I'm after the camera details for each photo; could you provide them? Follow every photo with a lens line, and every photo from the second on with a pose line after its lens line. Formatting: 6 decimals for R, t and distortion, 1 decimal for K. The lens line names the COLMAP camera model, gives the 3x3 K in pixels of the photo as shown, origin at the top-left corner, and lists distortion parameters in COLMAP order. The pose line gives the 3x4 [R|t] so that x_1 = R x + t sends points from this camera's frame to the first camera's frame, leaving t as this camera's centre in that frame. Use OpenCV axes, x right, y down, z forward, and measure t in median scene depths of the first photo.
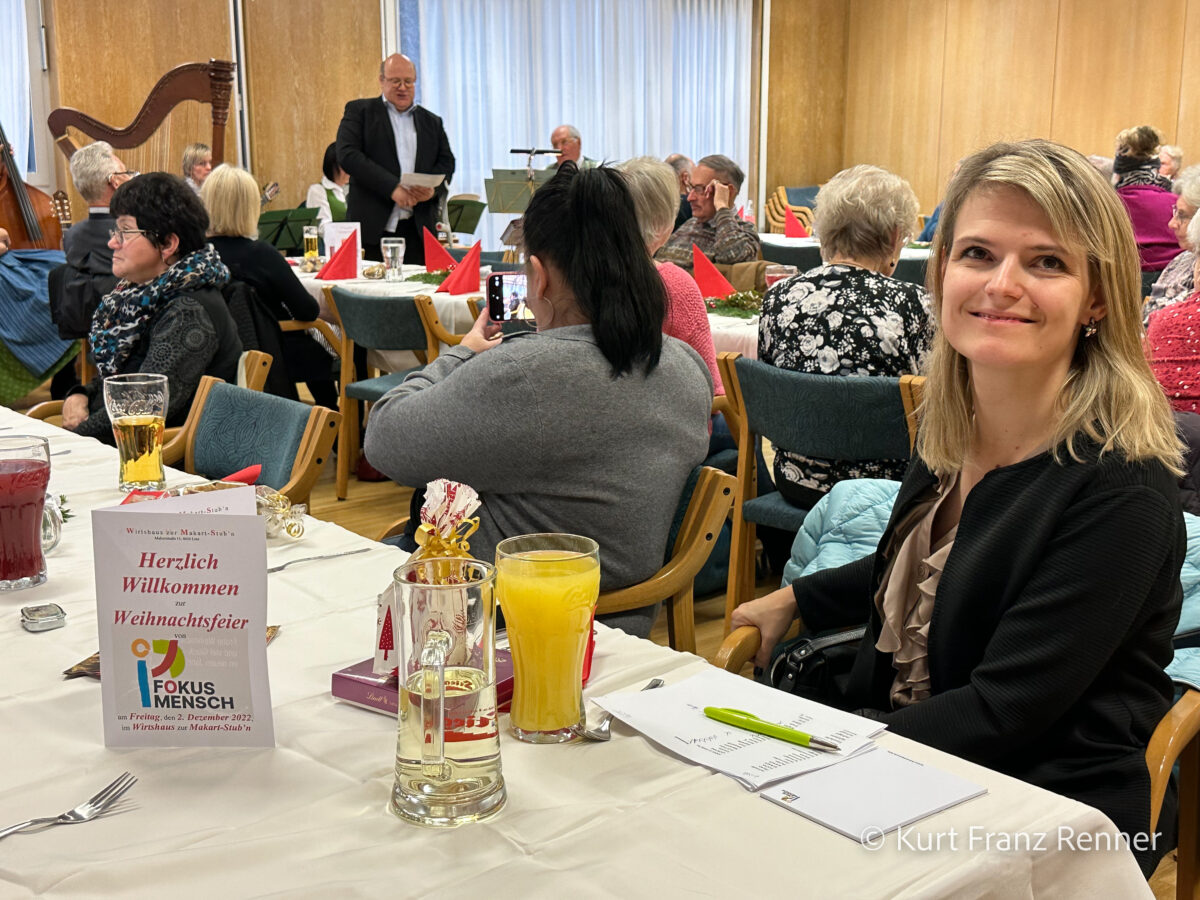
lens RADIAL K [[1503.4, 0, 600.0], [0, 1503.4, 450.0], [0, 0, 1]] dist [0.154660, -0.025634]
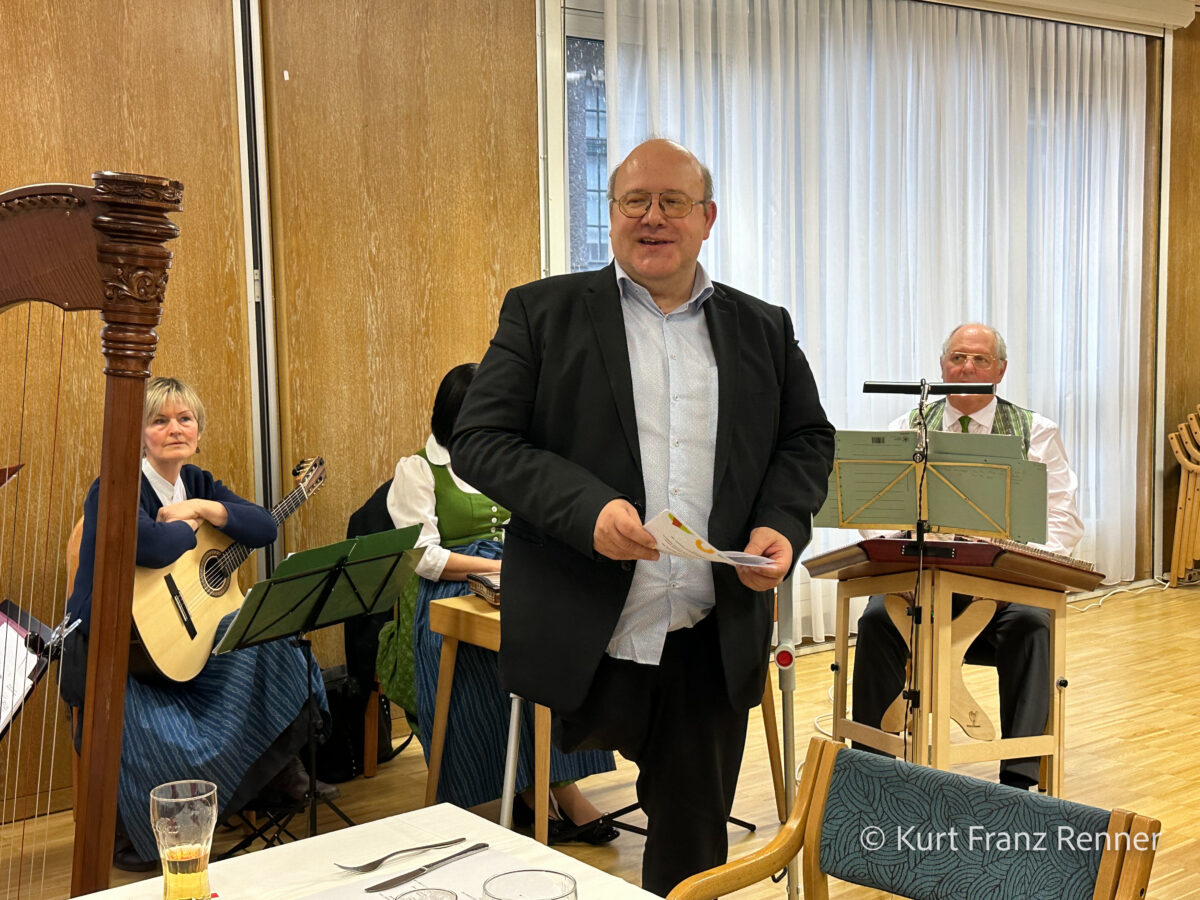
lens RADIAL K [[1524.1, 0, 600.0], [0, 1524.1, 450.0], [0, 0, 1]] dist [0.200336, -0.007889]
pose [[0.998957, -0.008182, -0.044923, -0.129000], [0.003572, 0.994804, -0.101745, -0.153398], [0.045522, 0.101478, 0.993796, 0.640719]]
